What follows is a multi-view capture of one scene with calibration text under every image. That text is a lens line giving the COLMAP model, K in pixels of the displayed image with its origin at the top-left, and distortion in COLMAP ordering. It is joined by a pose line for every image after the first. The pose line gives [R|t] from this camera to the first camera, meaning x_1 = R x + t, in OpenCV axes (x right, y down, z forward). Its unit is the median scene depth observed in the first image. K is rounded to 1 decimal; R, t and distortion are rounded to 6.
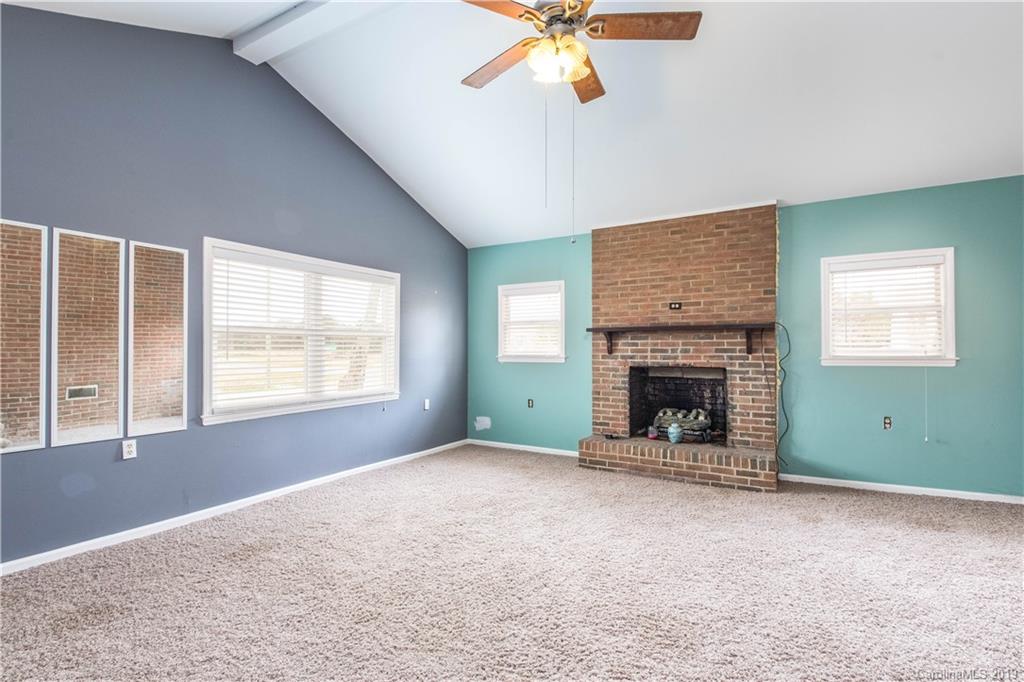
lens RADIAL K [[485.5, 0, 512.0], [0, 485.5, 341.0], [0, 0, 1]] dist [-0.000744, -0.000891]
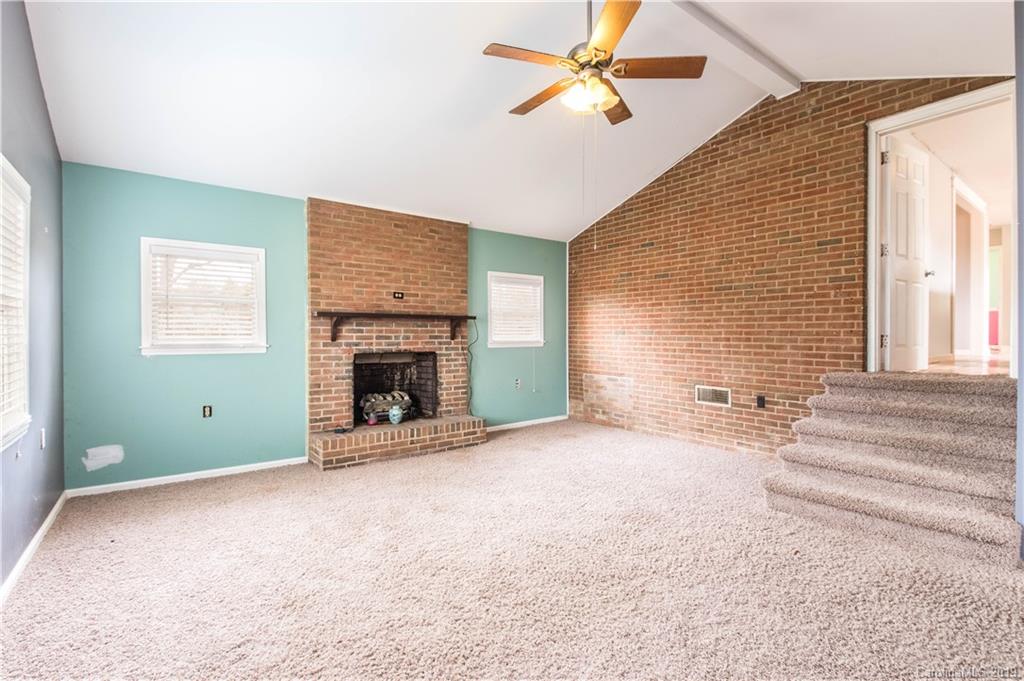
lens RADIAL K [[504.9, 0, 512.0], [0, 504.9, 340.5], [0, 0, 1]] dist [-0.027023, -0.000585]
pose [[0.309712, -0.006463, 0.950809, -0.636023], [-0.015575, 0.999808, 0.011869, 0.009769], [-0.950703, -0.018485, 0.309552, 0.418678]]
